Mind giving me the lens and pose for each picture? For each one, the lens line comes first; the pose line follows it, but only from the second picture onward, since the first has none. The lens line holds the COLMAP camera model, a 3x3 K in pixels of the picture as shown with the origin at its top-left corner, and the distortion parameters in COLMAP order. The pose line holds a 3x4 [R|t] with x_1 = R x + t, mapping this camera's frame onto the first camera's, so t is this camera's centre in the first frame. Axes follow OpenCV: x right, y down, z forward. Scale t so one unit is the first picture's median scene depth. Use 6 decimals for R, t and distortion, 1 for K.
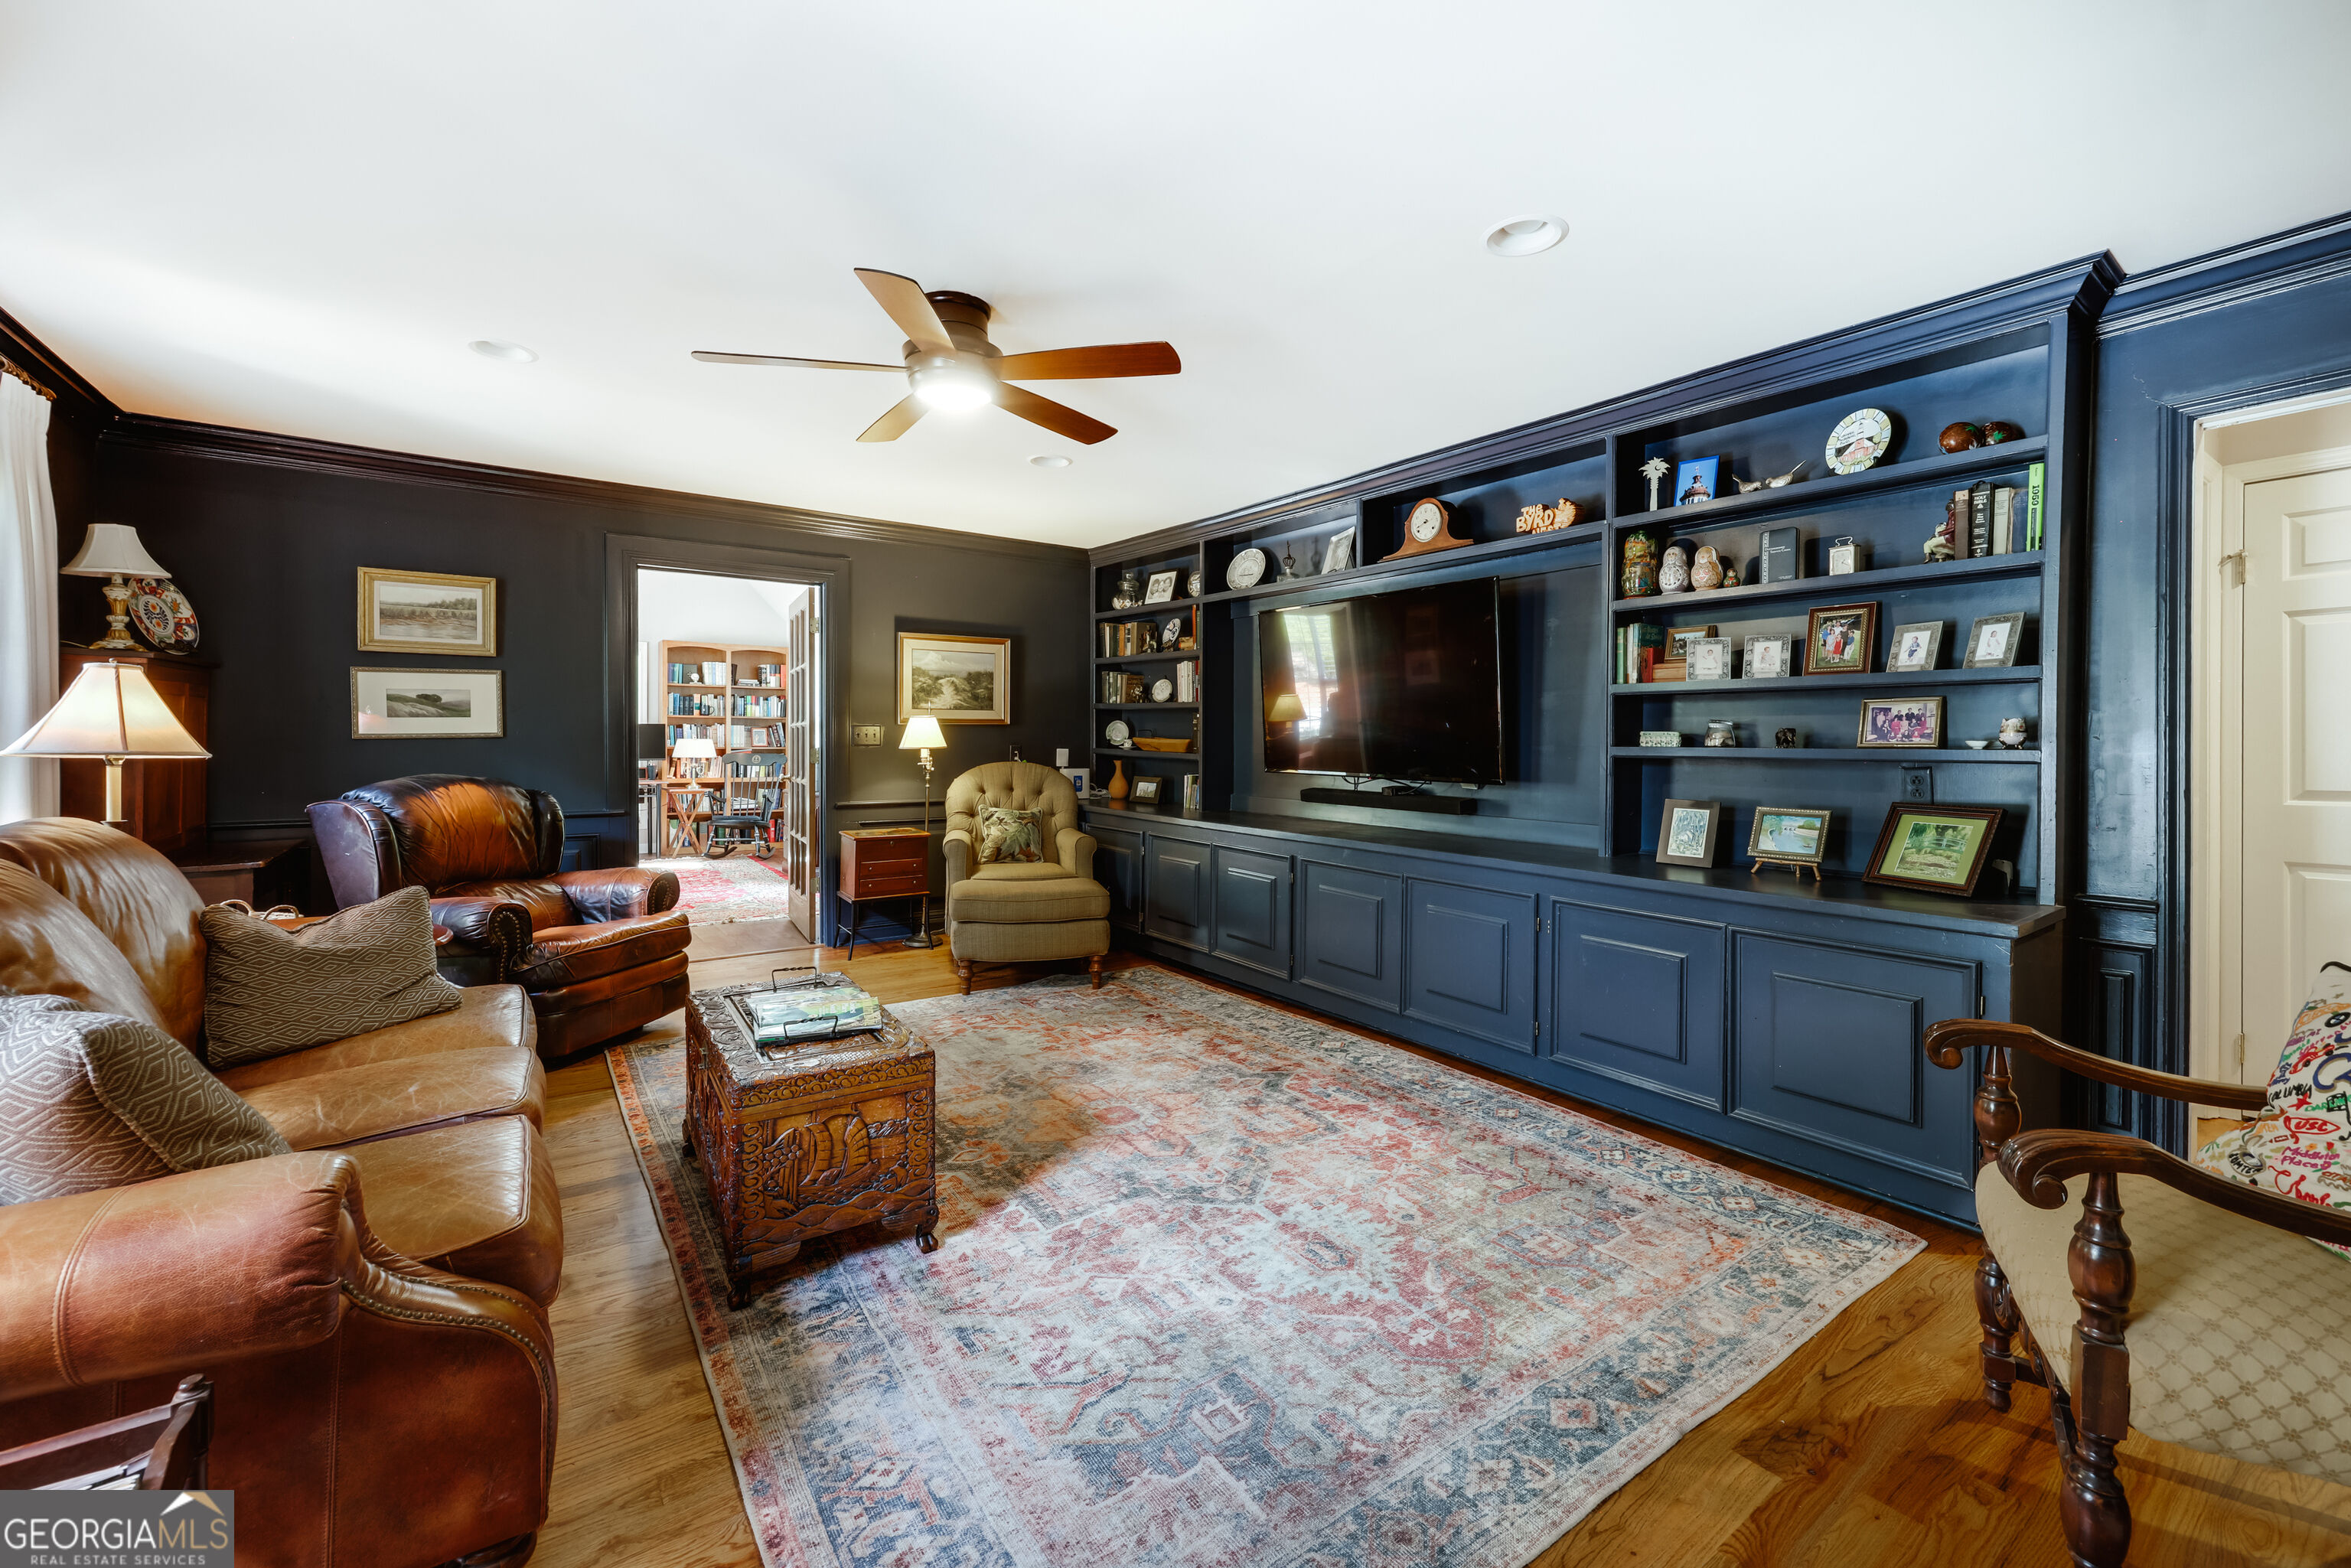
lens RADIAL K [[959.2, 0, 1186.5], [0, 959.2, 751.0], [0, 0, 1]] dist [0.000671, -0.000031]
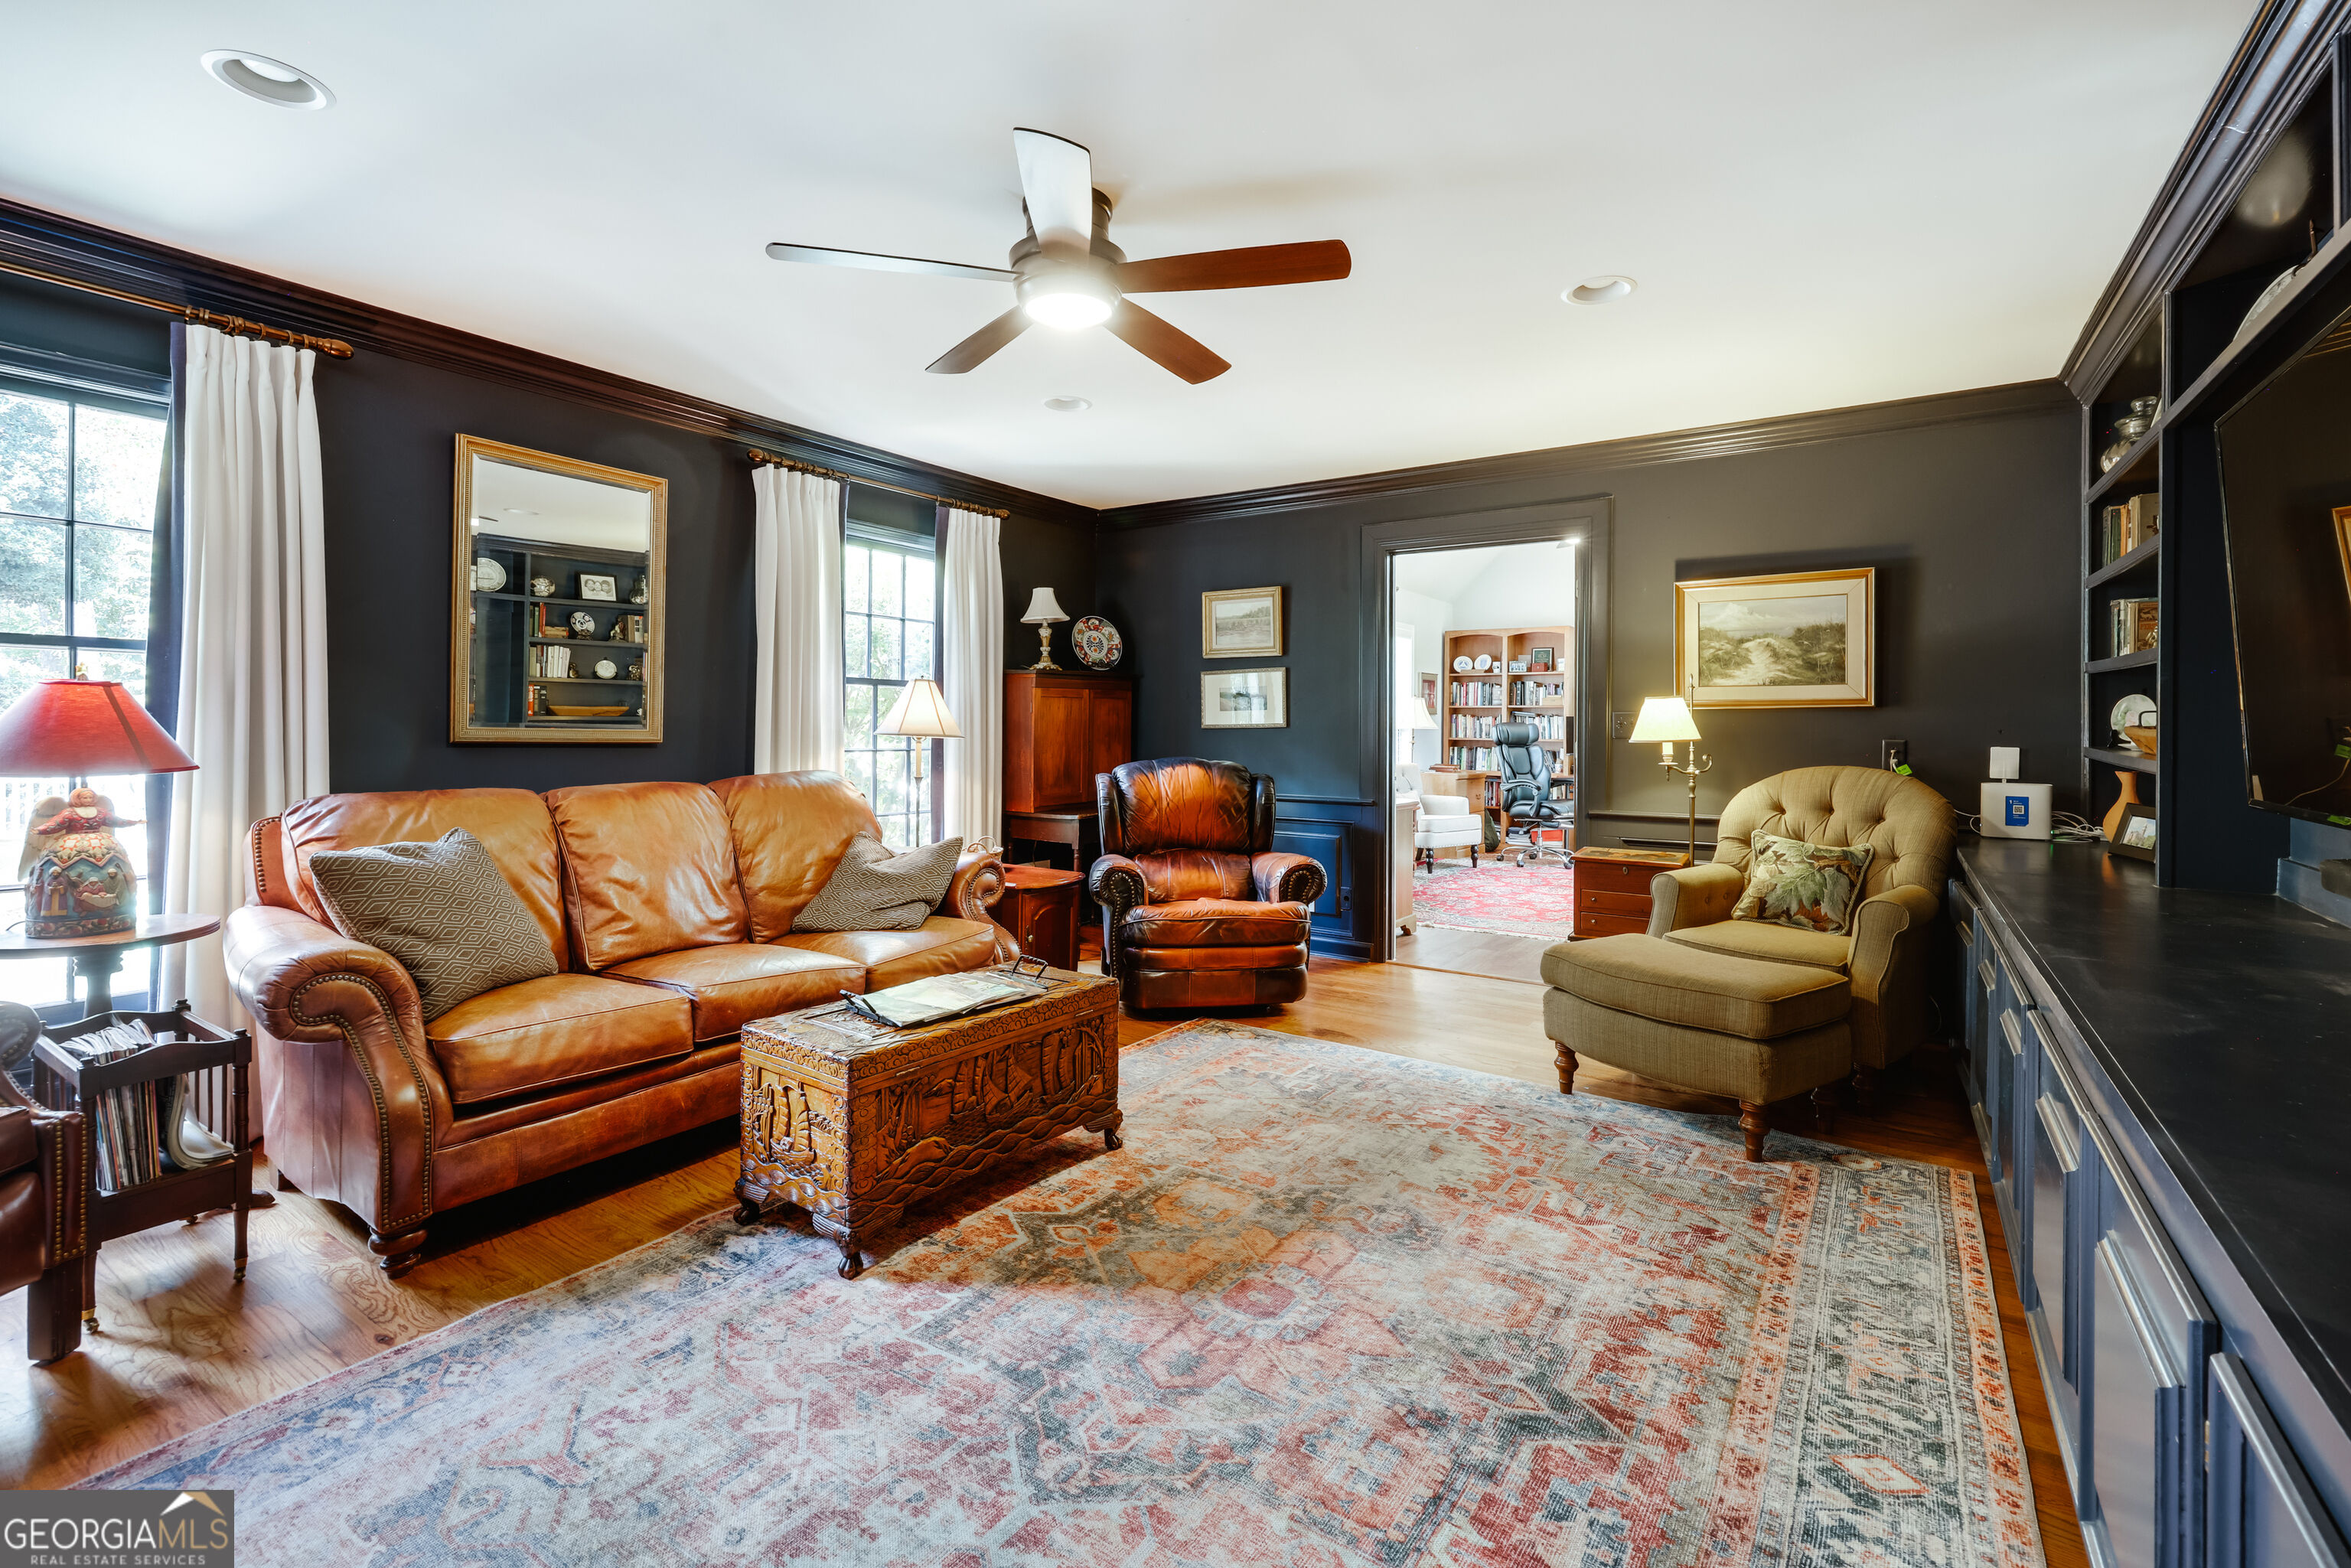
lens RADIAL K [[1040.3, 0, 1185.0], [0, 1040.3, 737.8], [0, 0, 1]] dist [0.000094, -0.000052]
pose [[0.342823, 0.005726, -0.939382, 0.438033], [-0.016992, 0.999856, -0.000107, 0.000205], [0.939246, 0.015998, 0.342871, 0.539741]]
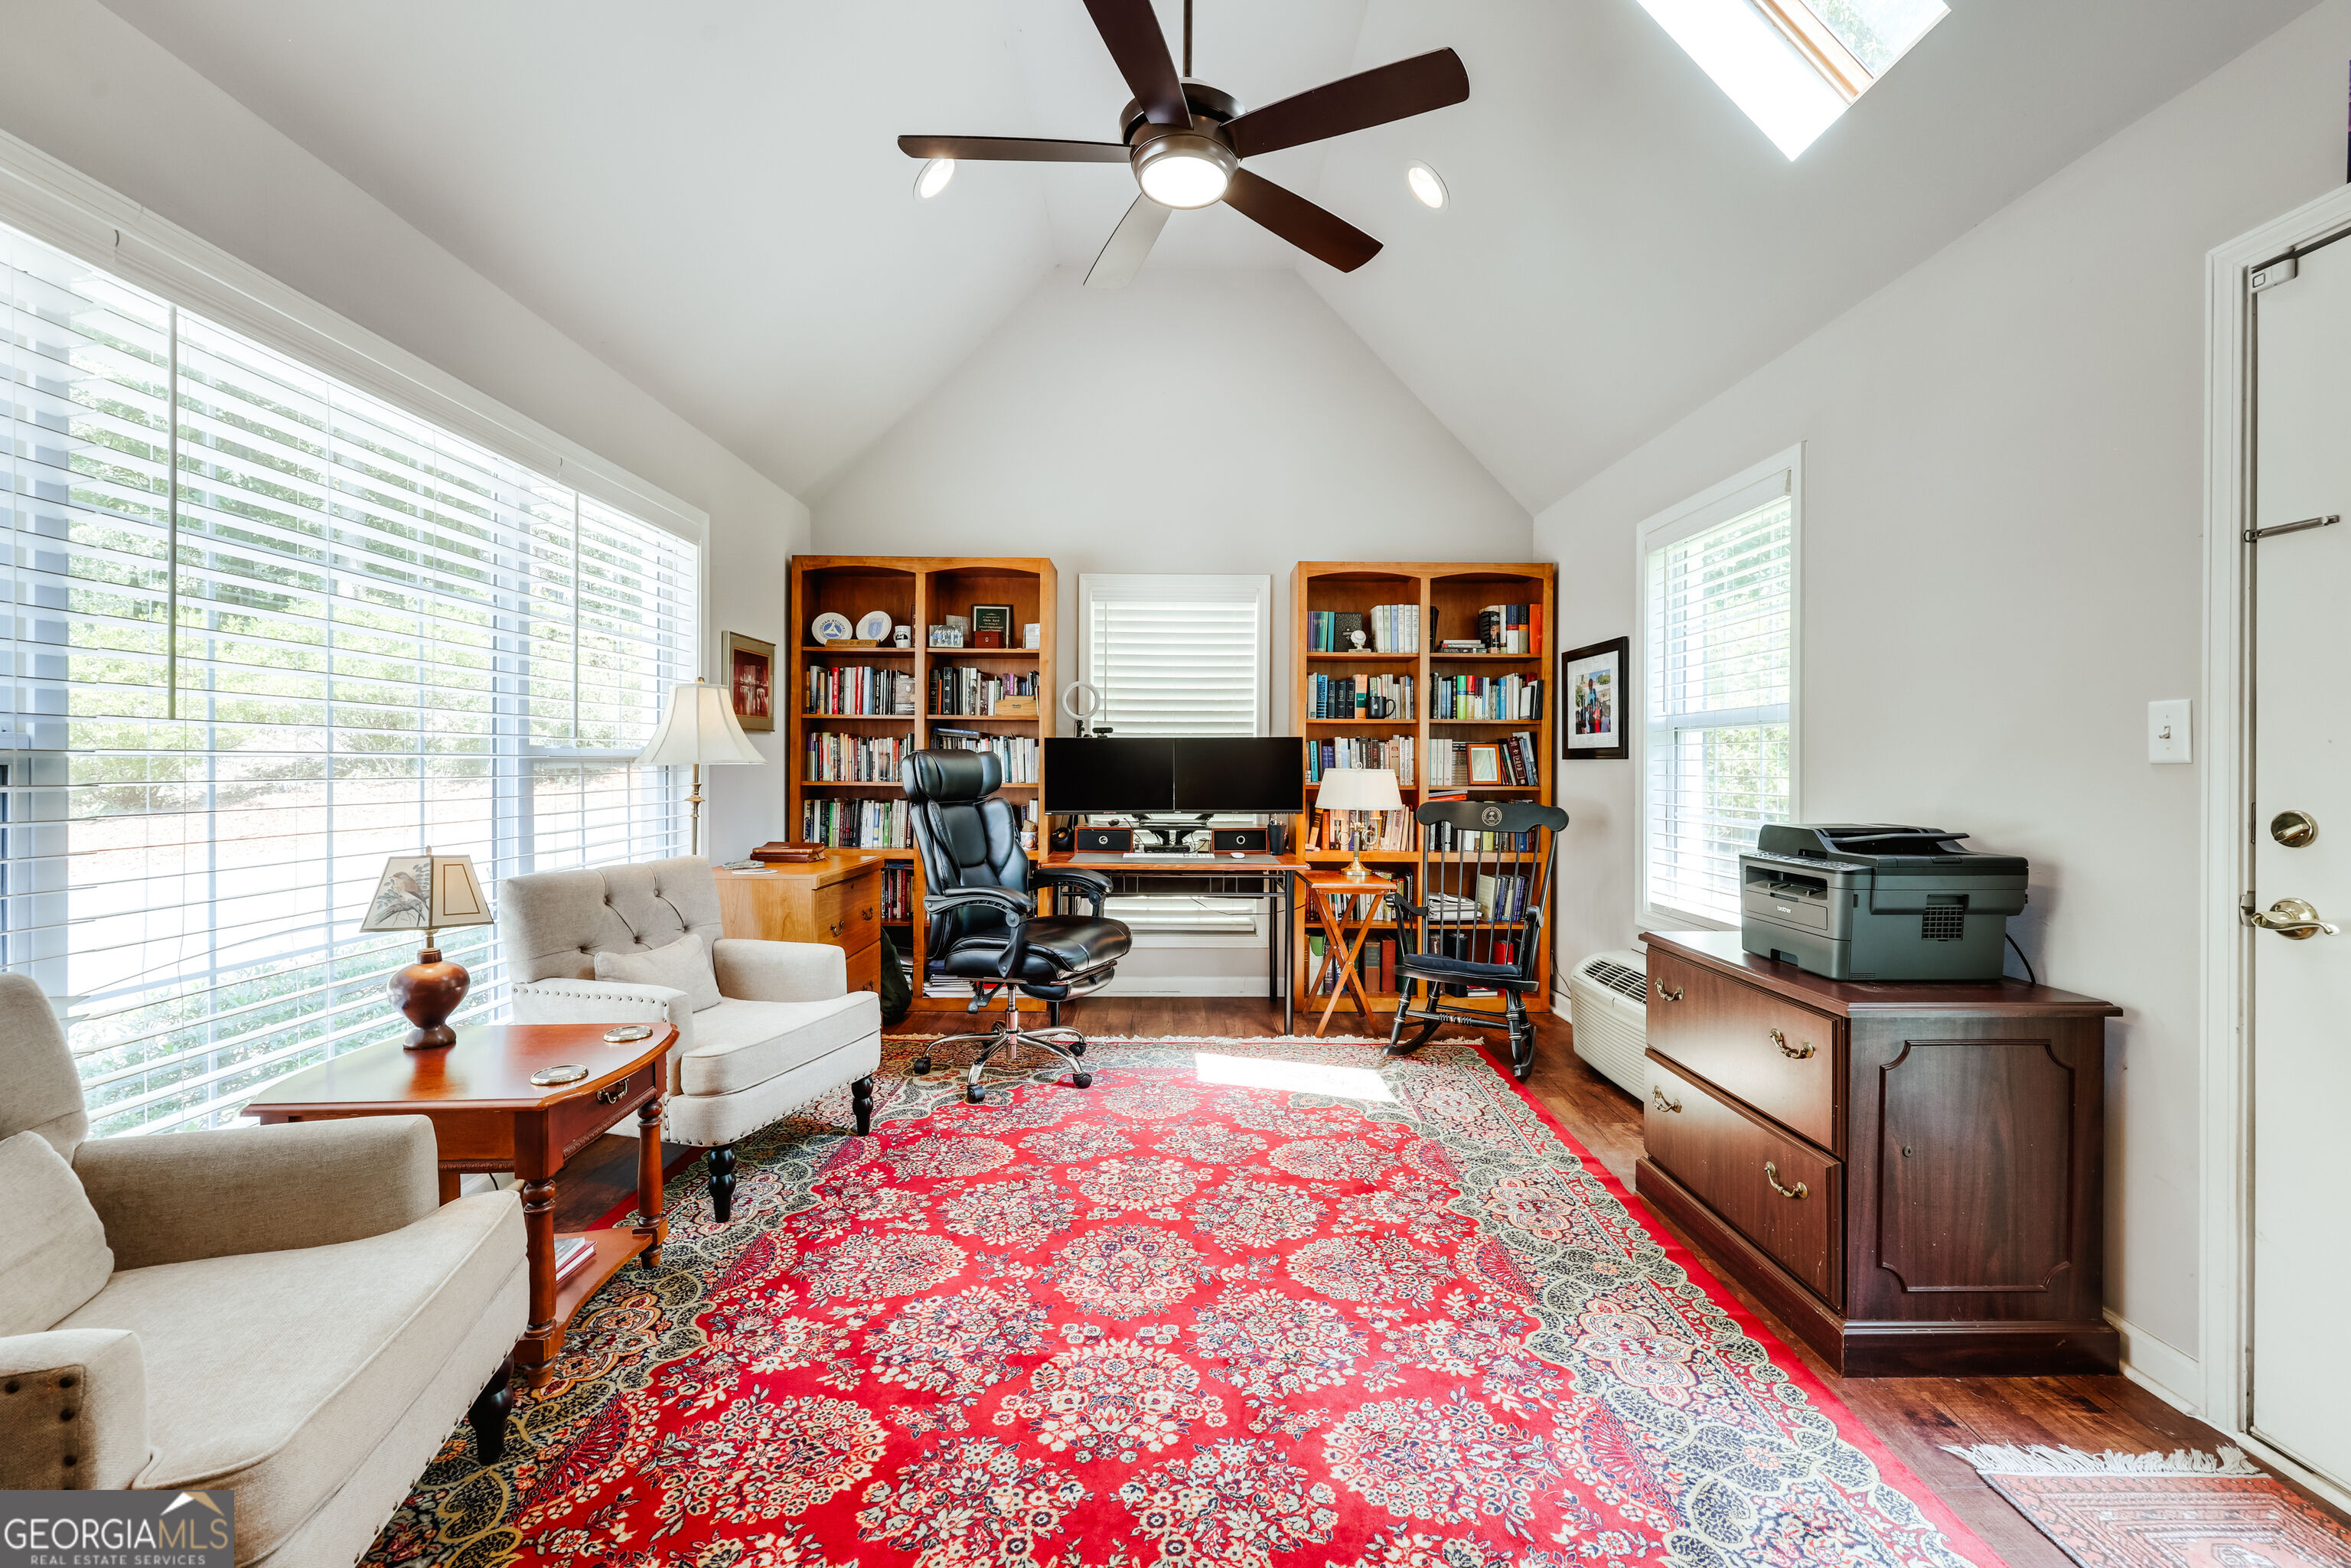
lens RADIAL K [[959.2, 0, 1186.5], [0, 959.2, 751.0], [0, 0, 1]] dist [0.000671, -0.000031]
pose [[0.819679, -0.010866, -0.572721, -0.763926], [-0.005718, 0.999615, -0.027148, -0.019662], [0.572795, 0.025527, 0.819301, 1.387173]]
